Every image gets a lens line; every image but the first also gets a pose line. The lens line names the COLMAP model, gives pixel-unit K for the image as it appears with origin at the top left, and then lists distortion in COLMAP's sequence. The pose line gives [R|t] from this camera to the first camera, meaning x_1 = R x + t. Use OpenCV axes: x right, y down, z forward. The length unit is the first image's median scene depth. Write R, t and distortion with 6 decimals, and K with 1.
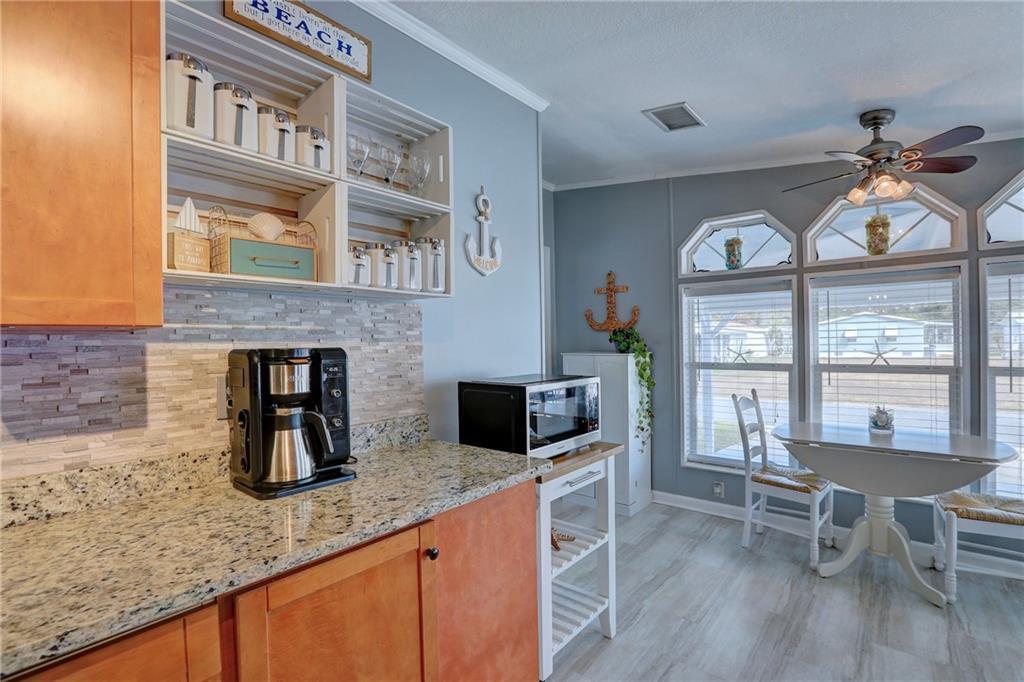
lens RADIAL K [[469.9, 0, 514.8], [0, 469.9, 345.2], [0, 0, 1]] dist [-0.059718, 0.020868]
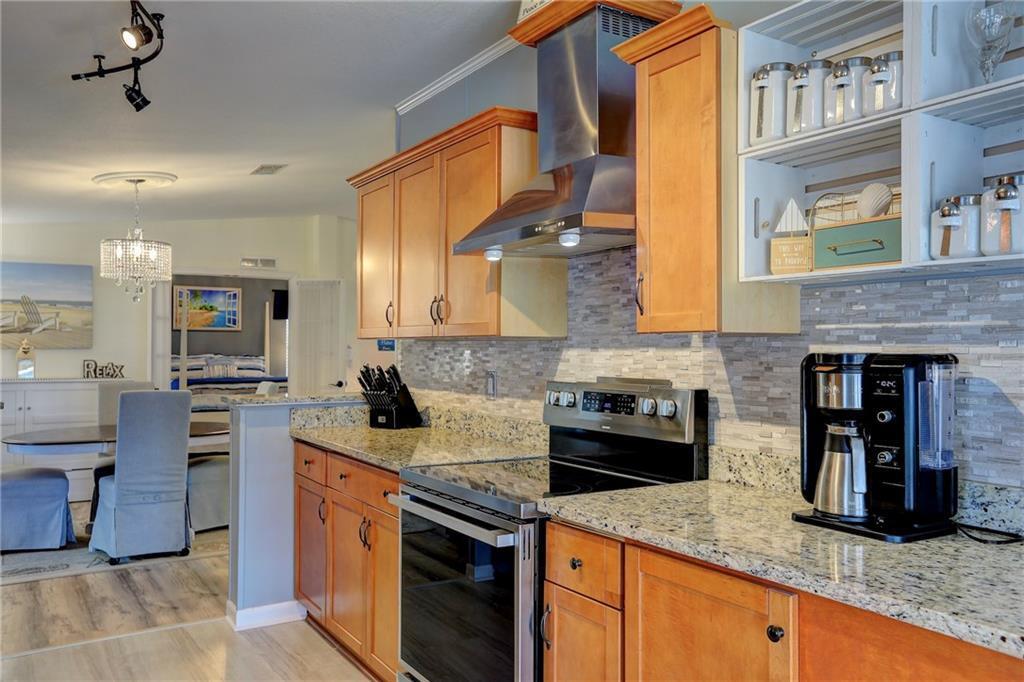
lens RADIAL K [[816.8, 0, 512.0], [0, 816.8, 341.0], [0, 0, 1]] dist [0.002624, 0.002853]
pose [[-0.308205, 0.008209, -0.951285, 1.051603], [-0.002999, 0.999949, 0.009600, -0.026523], [0.951315, 0.005811, -0.308165, 0.880923]]
